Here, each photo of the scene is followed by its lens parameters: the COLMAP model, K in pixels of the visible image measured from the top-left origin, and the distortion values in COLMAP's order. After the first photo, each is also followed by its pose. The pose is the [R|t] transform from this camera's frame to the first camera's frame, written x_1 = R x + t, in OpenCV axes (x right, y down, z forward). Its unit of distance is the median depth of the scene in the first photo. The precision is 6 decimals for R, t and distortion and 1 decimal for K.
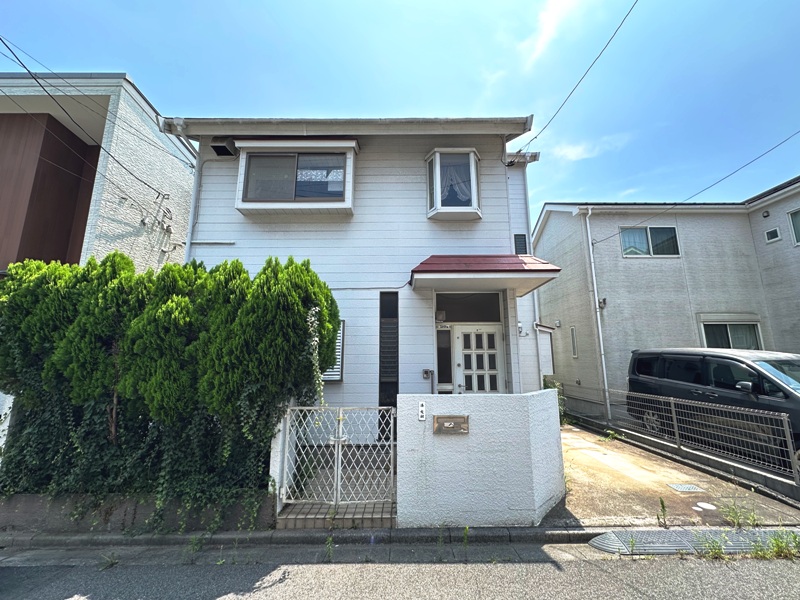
lens RADIAL K [[319.7, 0, 400.0], [0, 319.7, 300.0], [0, 0, 1]] dist [-0.002996, 0.000706]
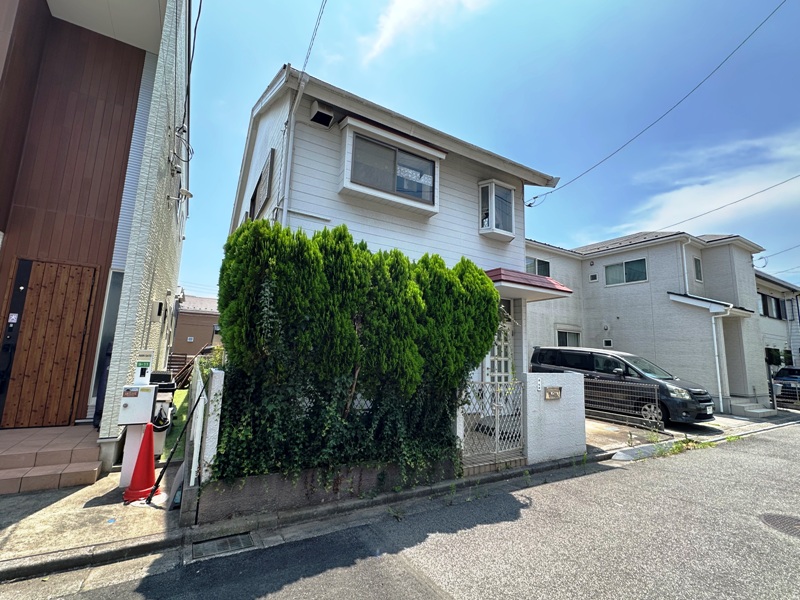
lens RADIAL K [[319.7, 0, 400.0], [0, 319.7, 300.0], [0, 0, 1]] dist [-0.002996, 0.000706]
pose [[0.887263, 0.111170, 0.447666, -0.745053], [-0.129062, 0.991591, 0.009553, 0.027042], [-0.442840, -0.066253, 0.894150, 0.016694]]
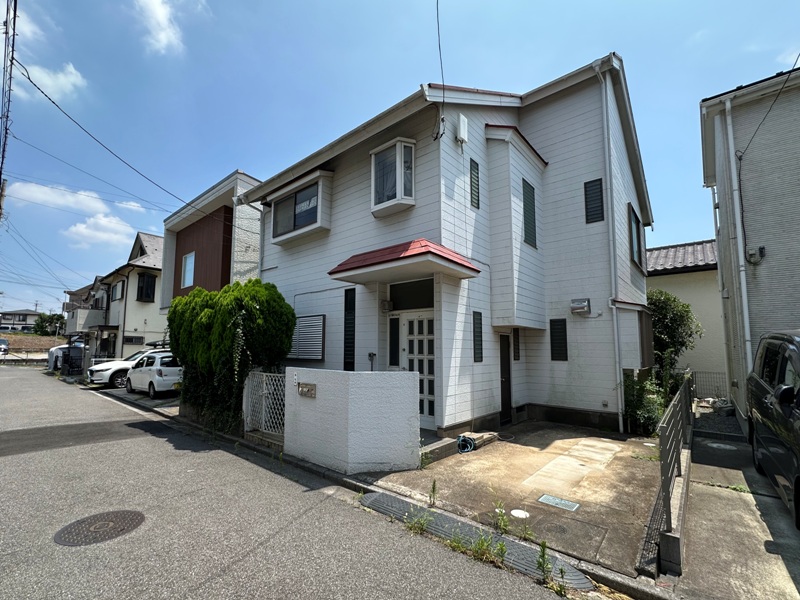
lens RADIAL K [[359.1, 0, 395.8], [0, 359.1, 315.2], [0, 0, 1]] dist [-0.006834, -0.000685]
pose [[0.749350, -0.052513, -0.660088, 0.984012], [0.107889, 0.993212, 0.043464, 0.033108], [0.653326, -0.103785, 0.749930, 0.091191]]
